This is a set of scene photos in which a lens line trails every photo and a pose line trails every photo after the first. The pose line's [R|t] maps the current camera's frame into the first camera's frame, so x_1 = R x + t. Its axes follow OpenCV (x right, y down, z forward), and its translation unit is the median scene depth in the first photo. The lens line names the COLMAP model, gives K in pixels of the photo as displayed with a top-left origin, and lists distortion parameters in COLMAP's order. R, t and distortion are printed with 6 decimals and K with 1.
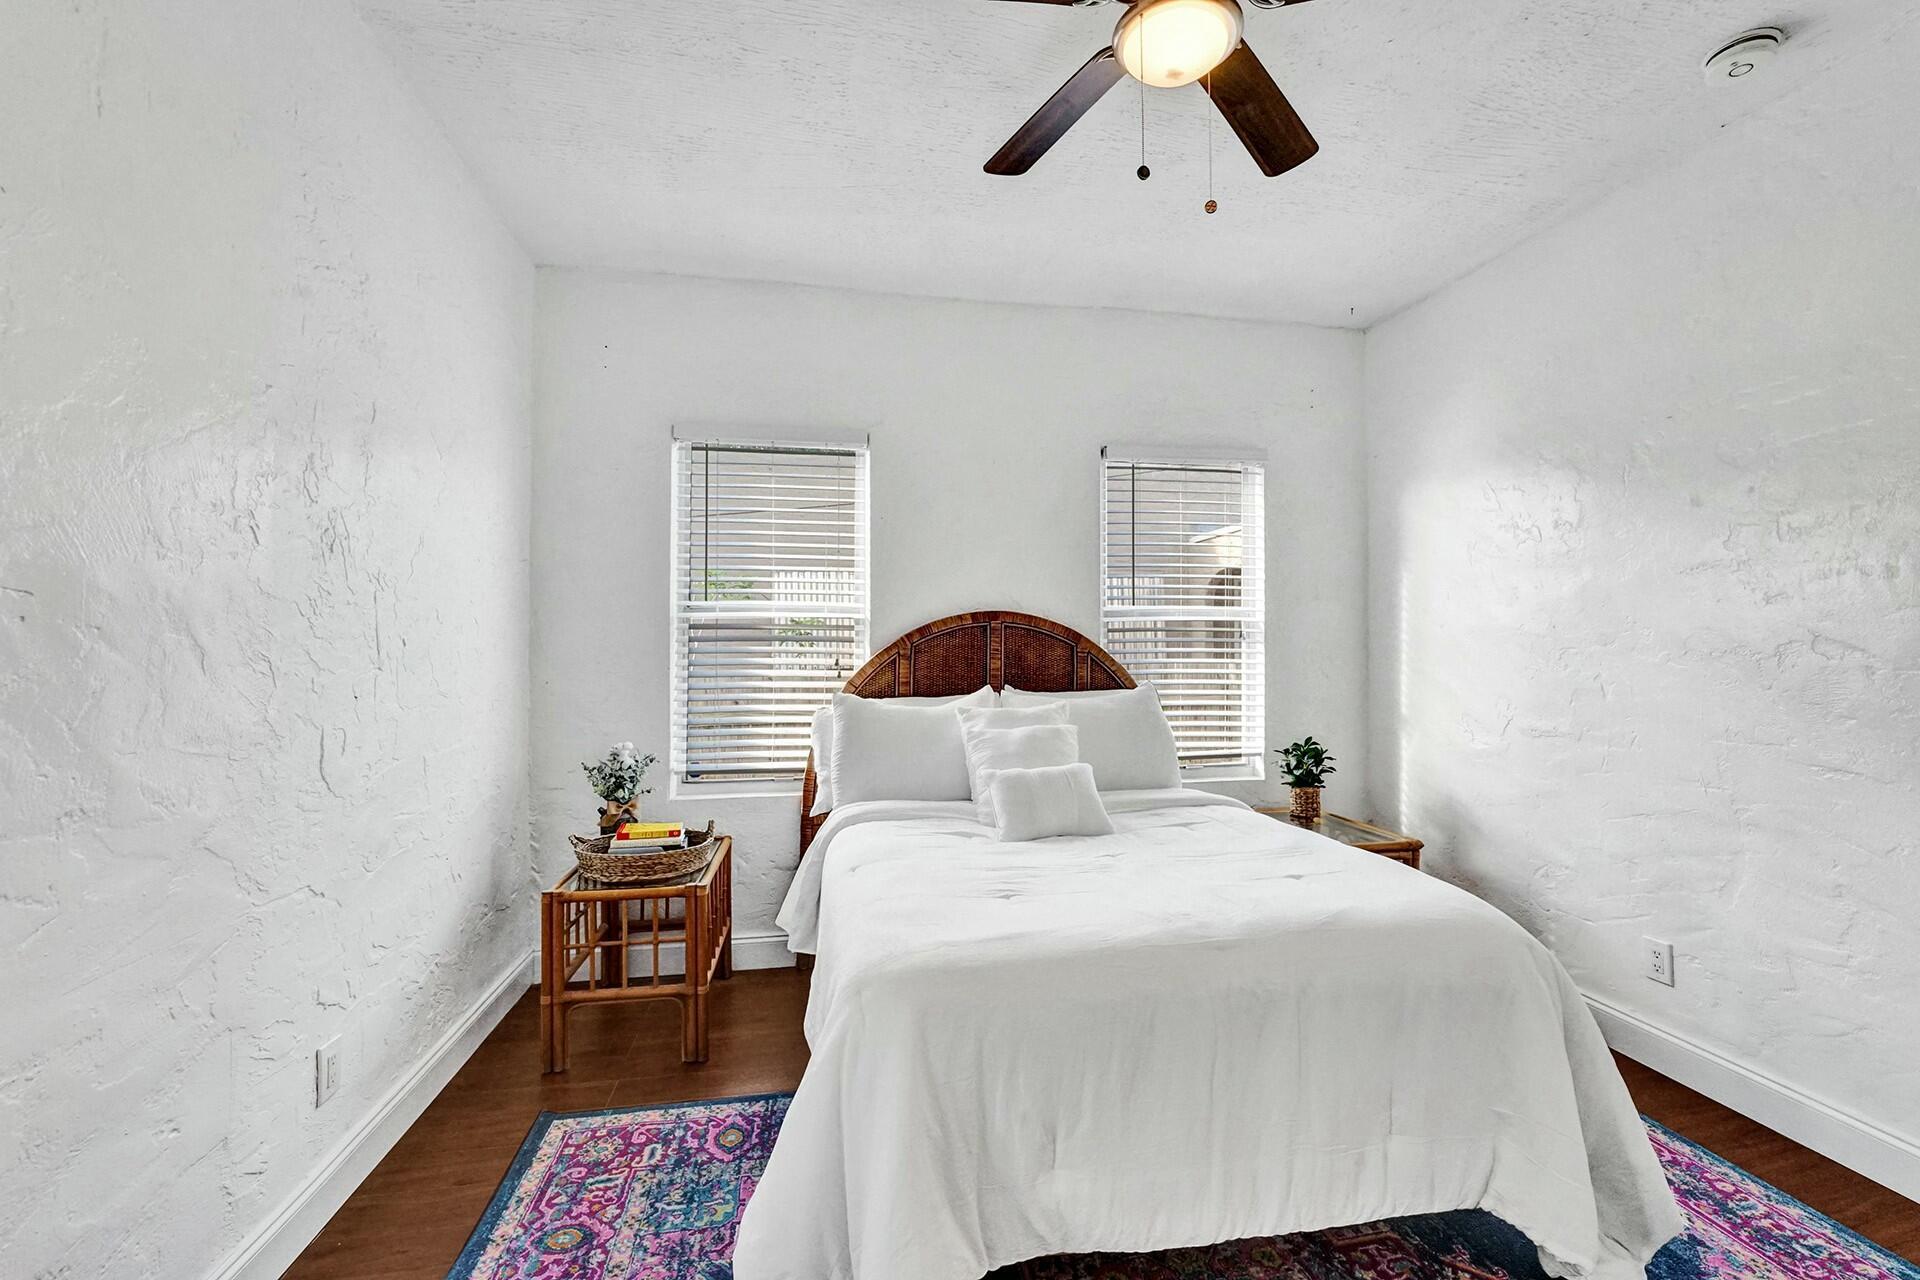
lens RADIAL K [[808.8, 0, 966.3], [0, 808.8, 640.5], [0, 0, 1]] dist [-0.022681, -0.000806]
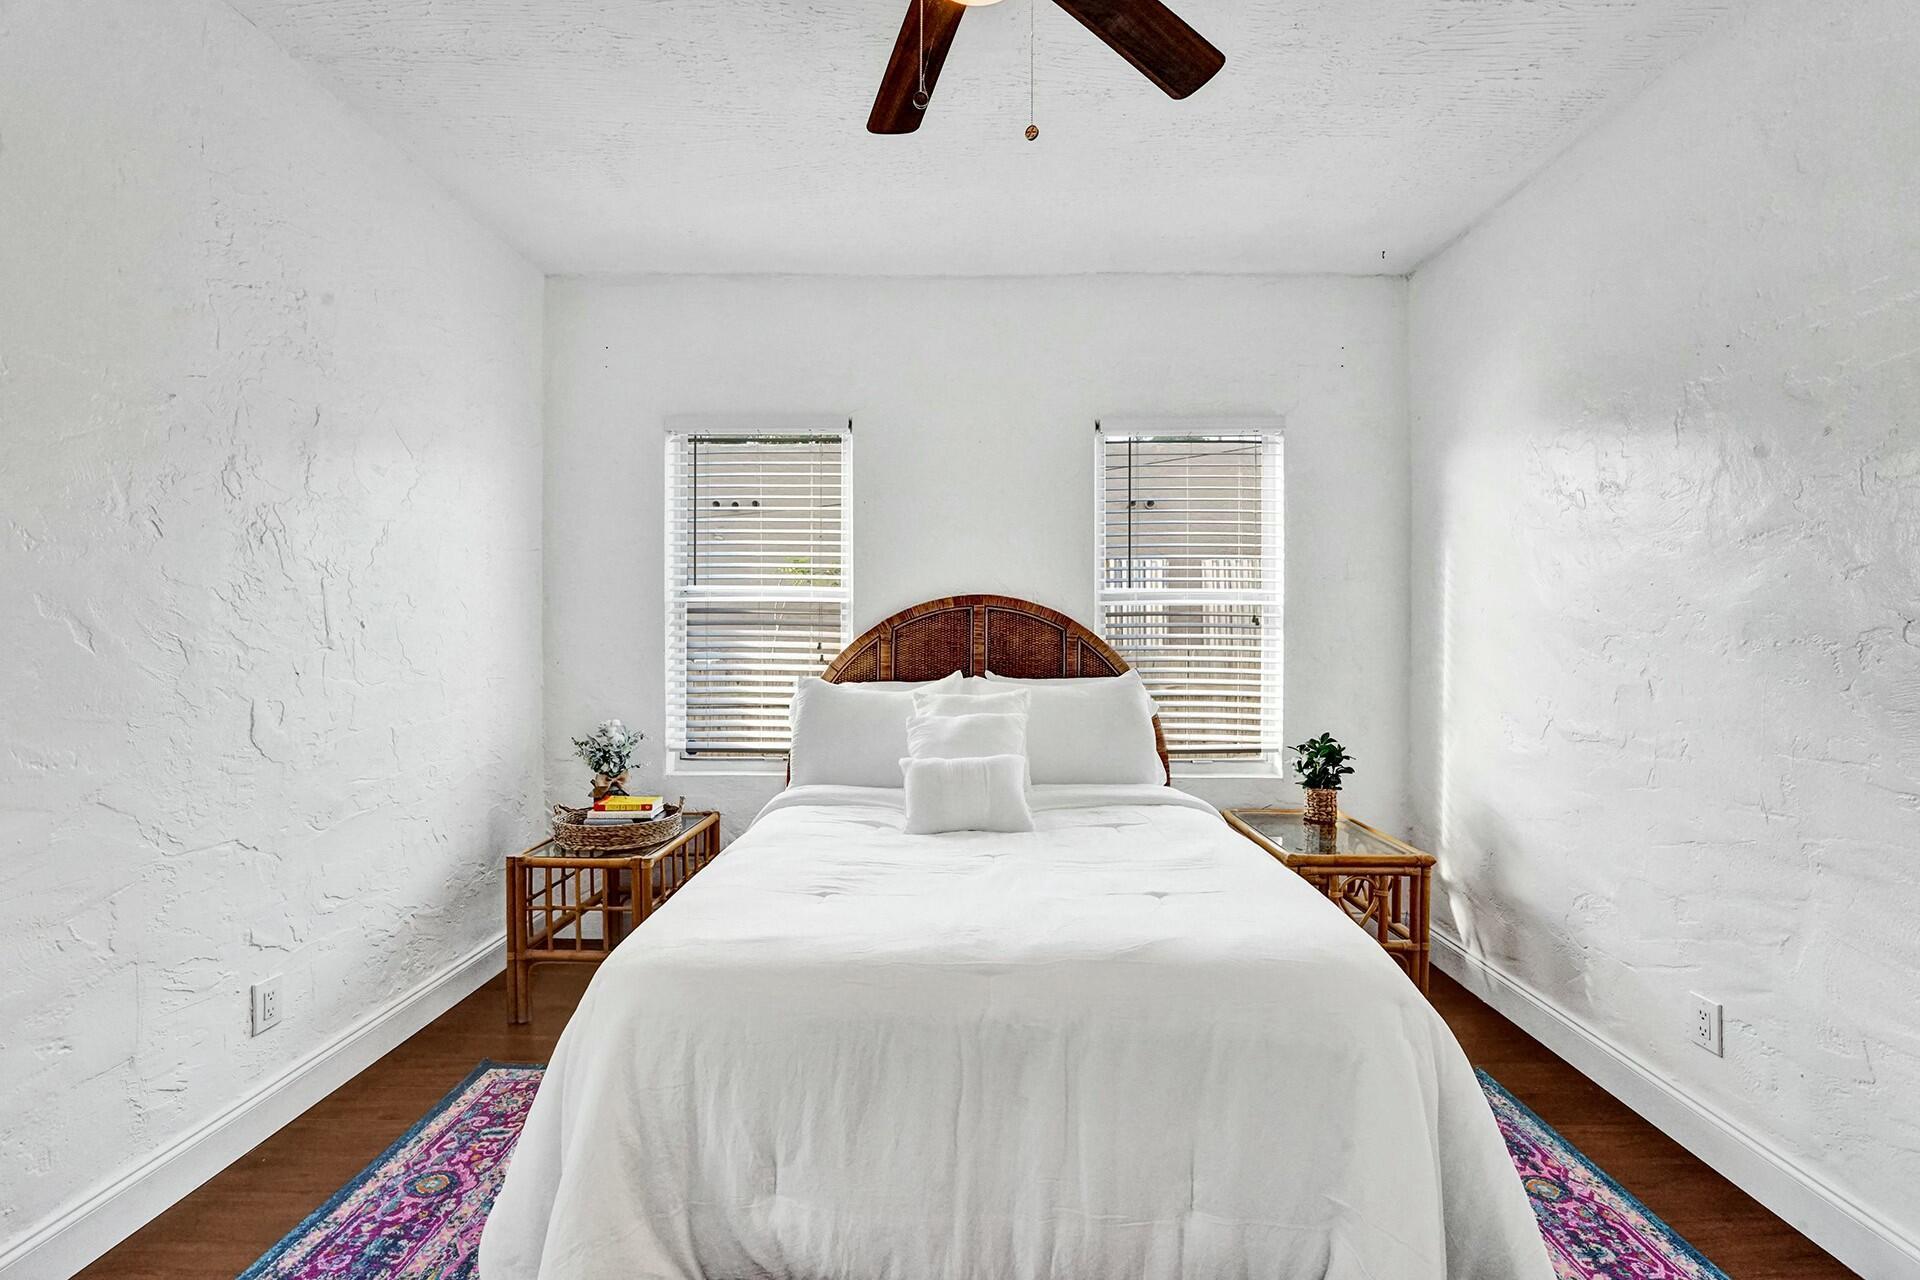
lens RADIAL K [[782.4, 0, 959.2], [0, 782.4, 635.7], [0, 0, 1]] dist [-0.023935, 0.000488]
pose [[0.981298, 0.005586, -0.192416, 0.224260], [-0.003188, 0.999913, 0.012767, 0.001075], [0.192470, -0.011915, 0.981230, 0.080242]]
